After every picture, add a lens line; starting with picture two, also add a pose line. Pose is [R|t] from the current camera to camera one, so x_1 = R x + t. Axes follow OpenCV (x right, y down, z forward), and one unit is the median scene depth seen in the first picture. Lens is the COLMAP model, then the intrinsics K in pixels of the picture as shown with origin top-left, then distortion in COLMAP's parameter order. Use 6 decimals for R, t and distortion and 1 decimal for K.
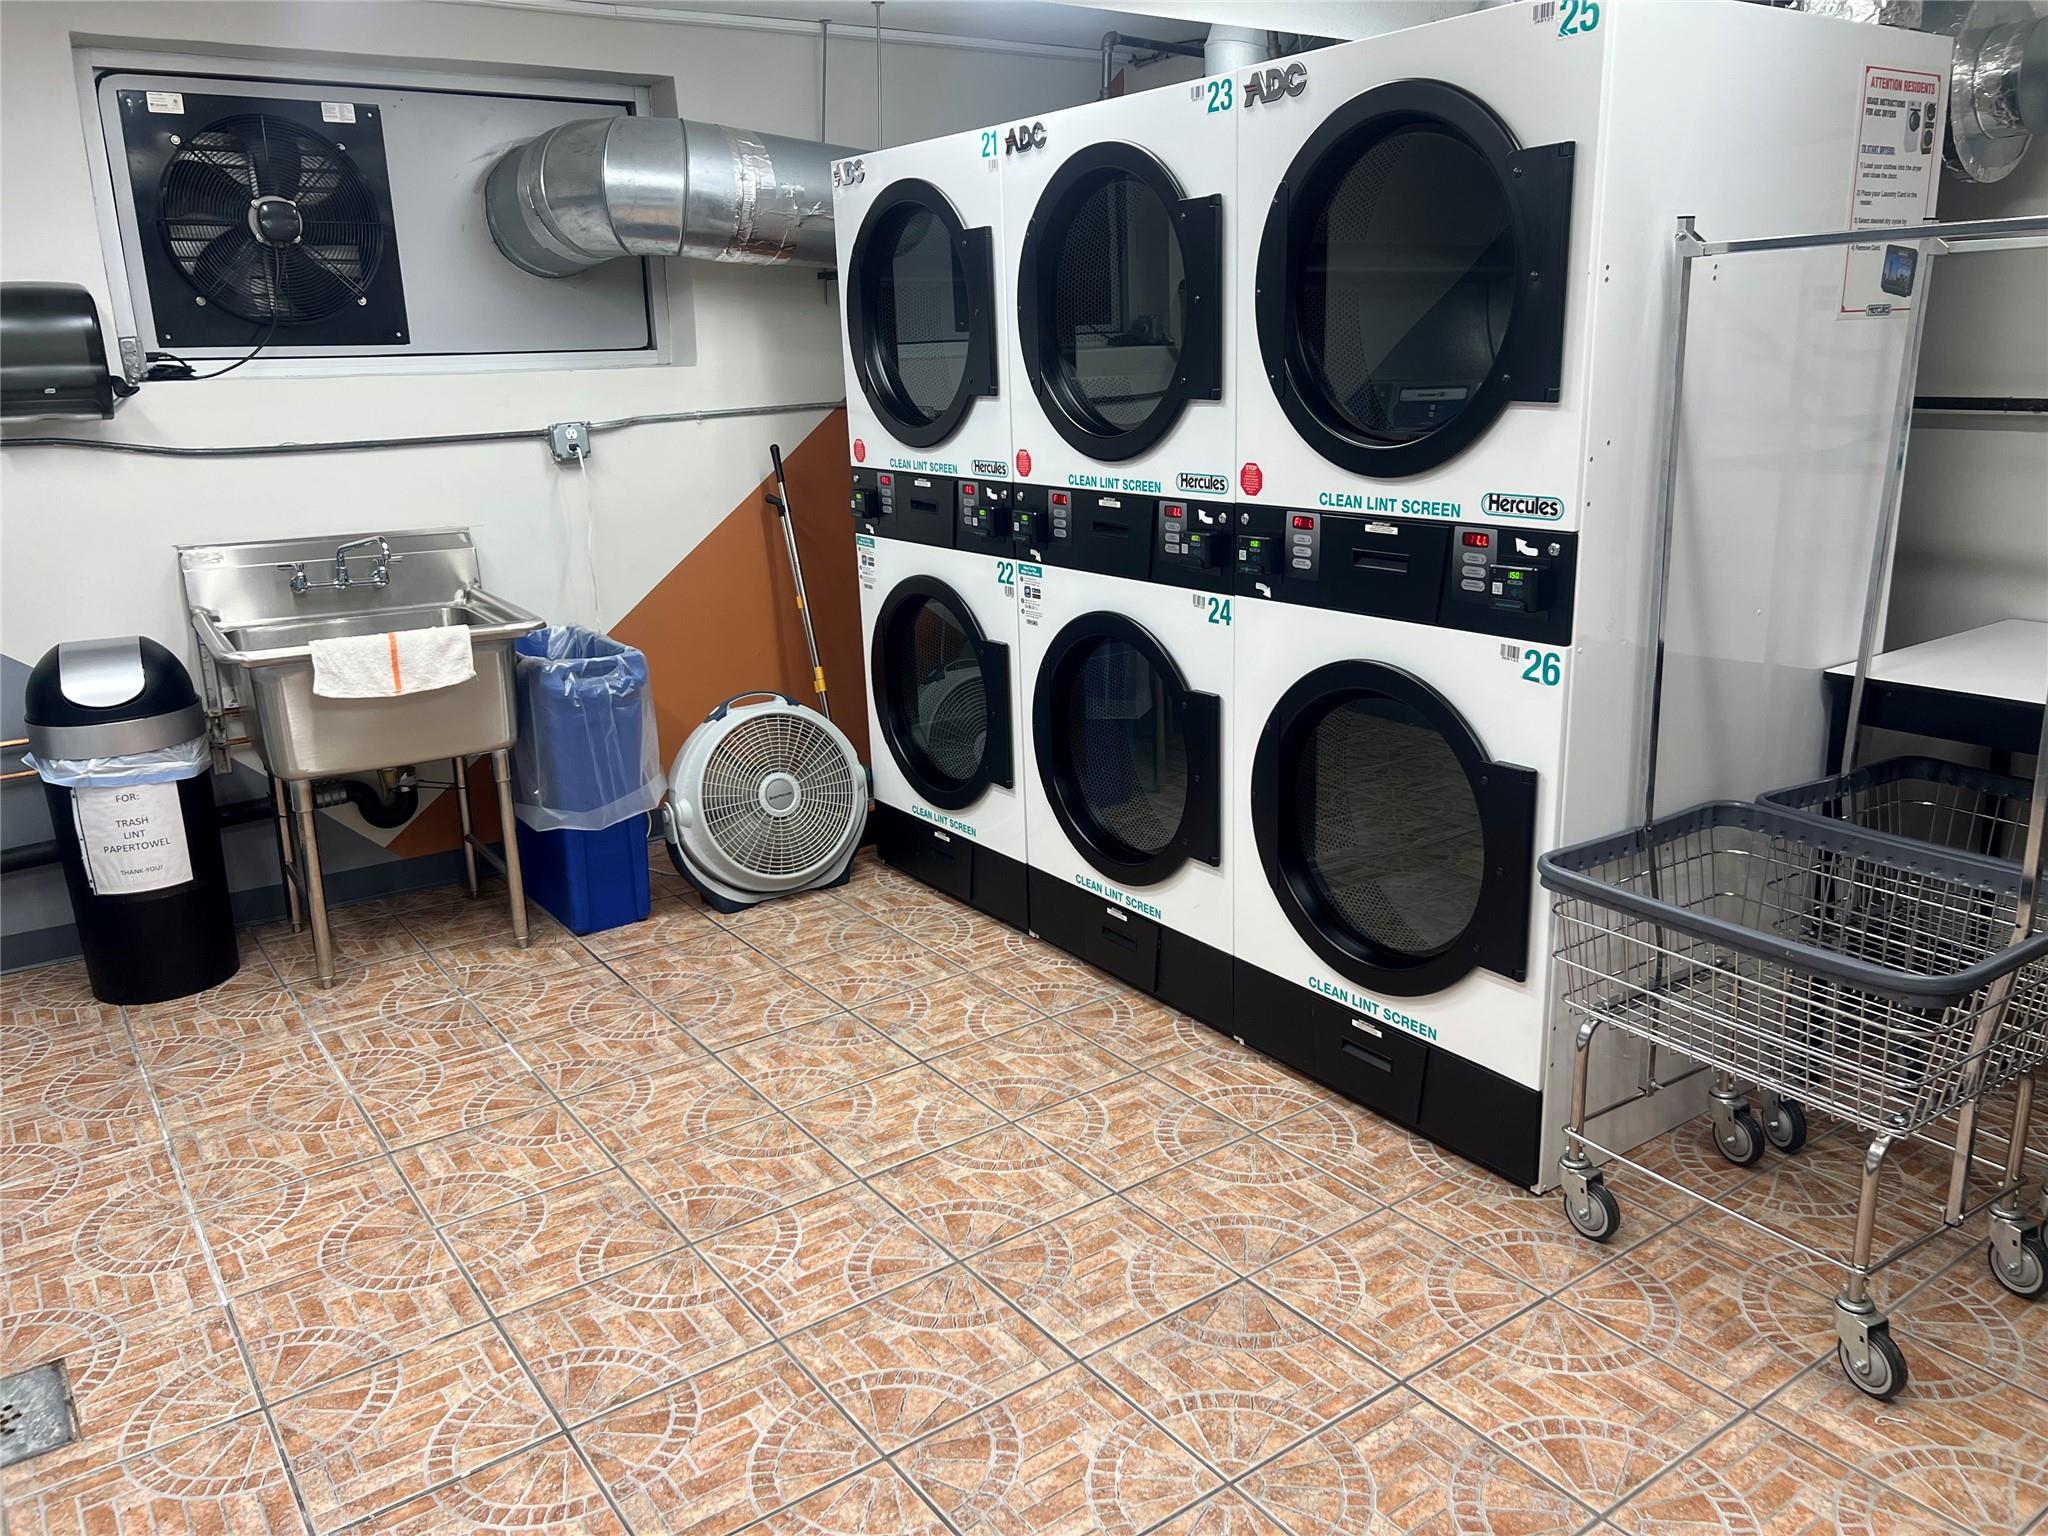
lens RADIAL K [[1544.2, 0, 1035.3], [0, 1544.2, 767.4], [0, 0, 1]] dist [0.055725, -0.066988]
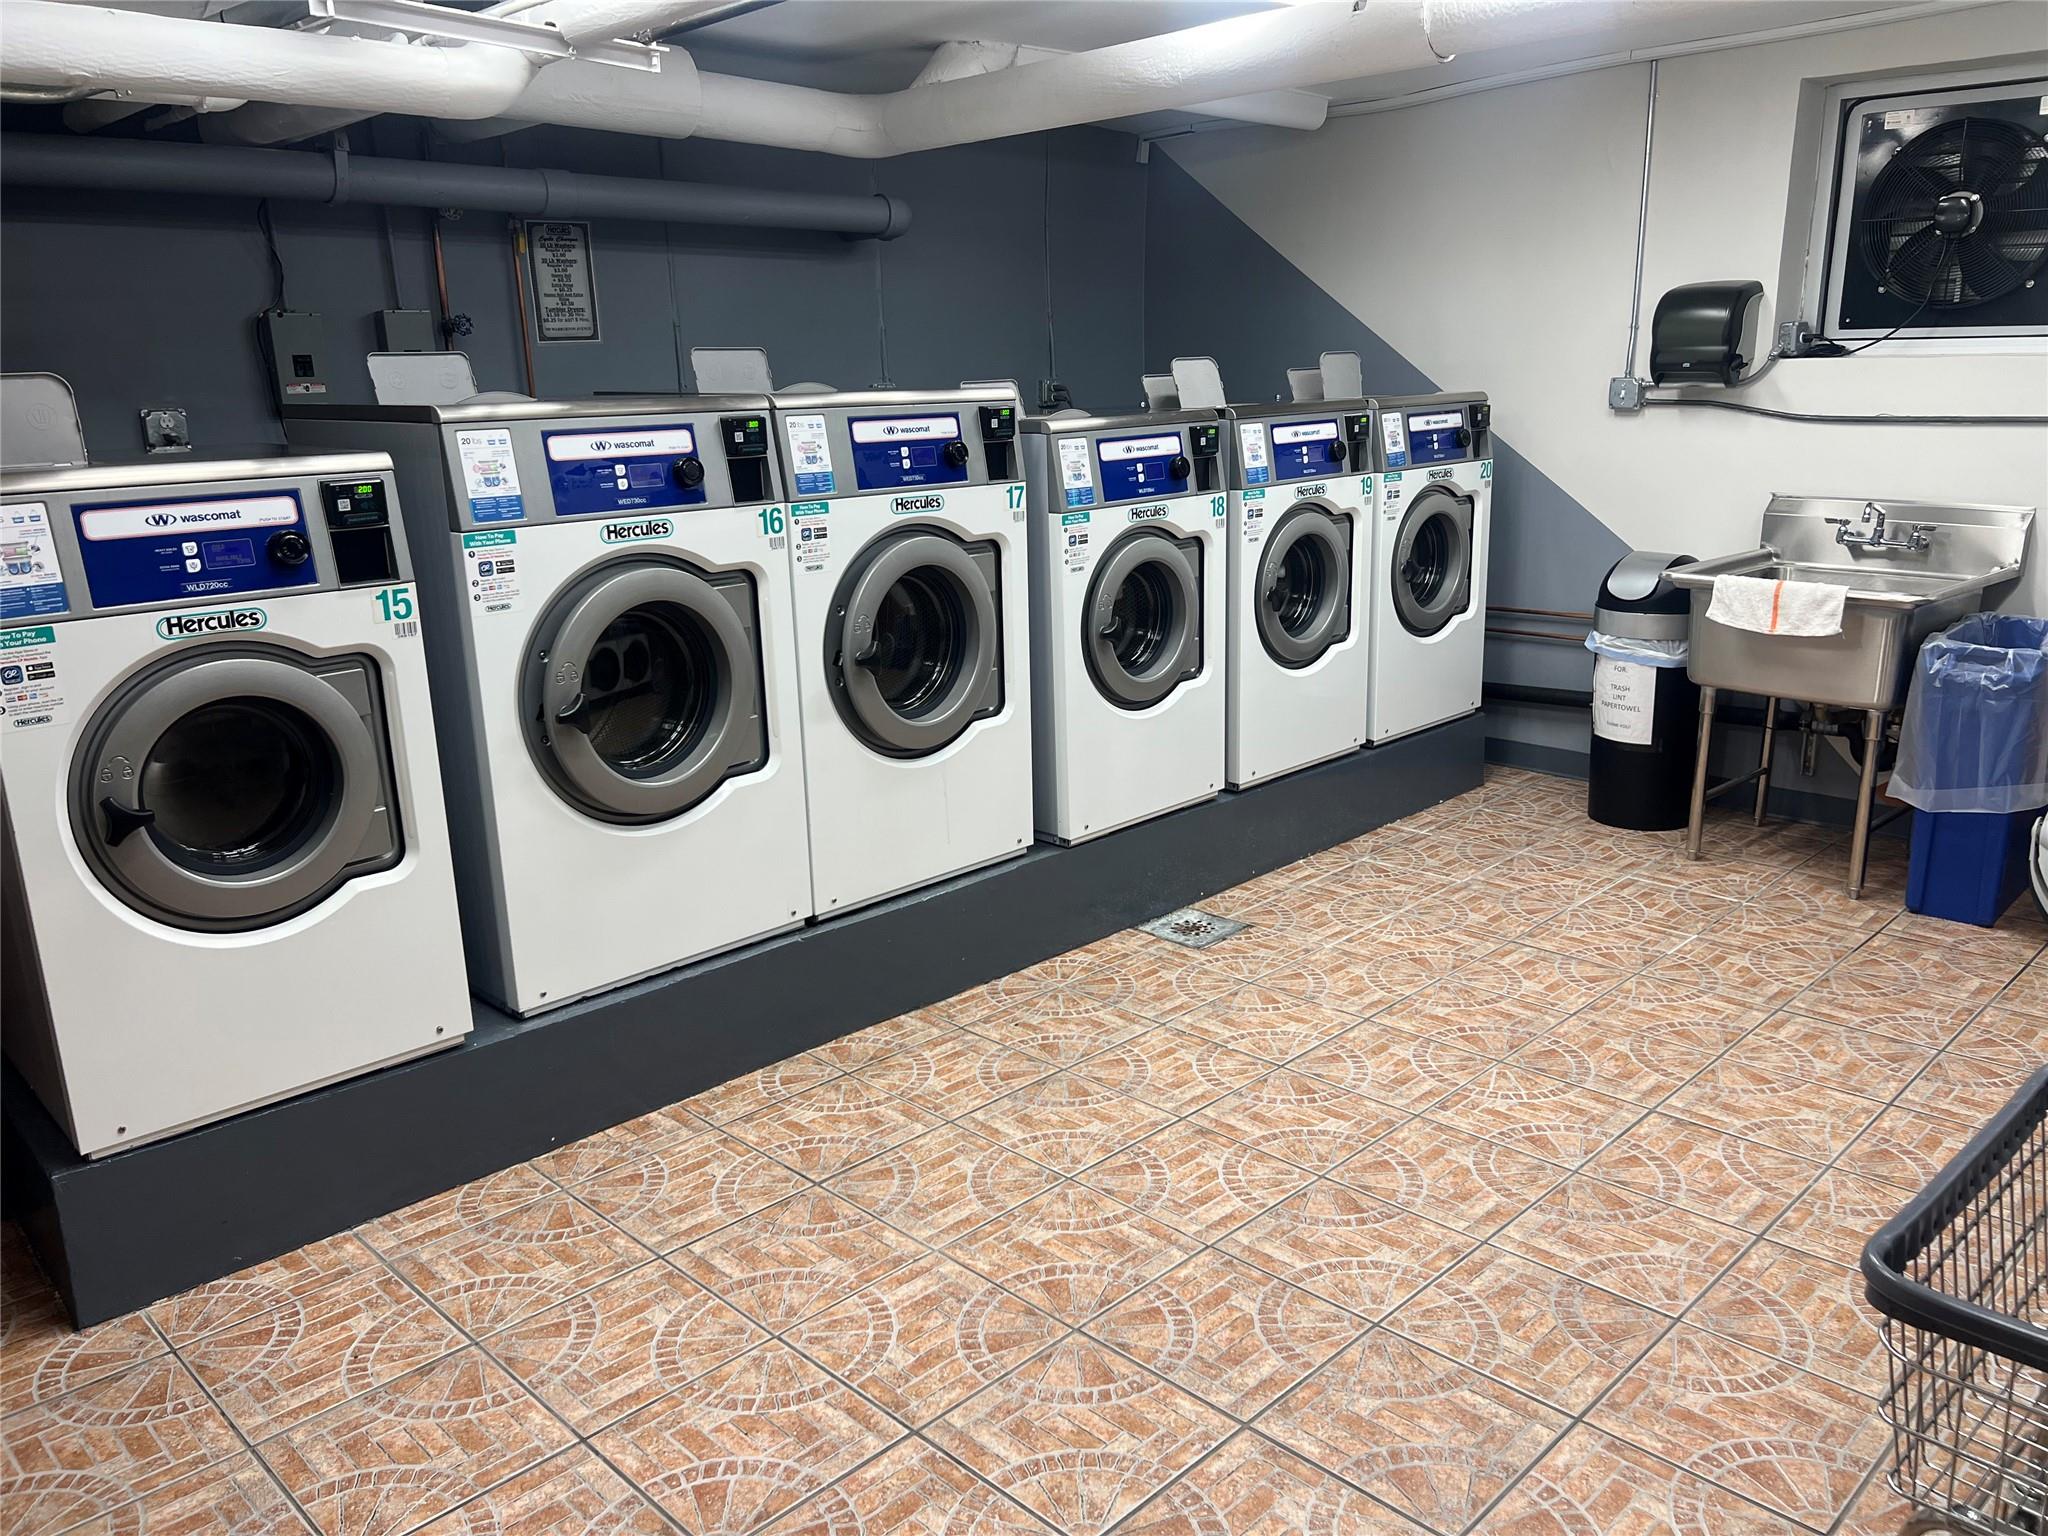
lens RADIAL K [[1544.2, 0, 1045.2], [0, 1544.2, 770.3], [0, 0, 1]] dist [0.055725, -0.066988]
pose [[0.173087, 0.275459, -0.945602, 0.635747], [-0.245889, 0.941777, 0.229336, -0.085442], [0.953719, 0.192818, 0.230741, 0.238385]]
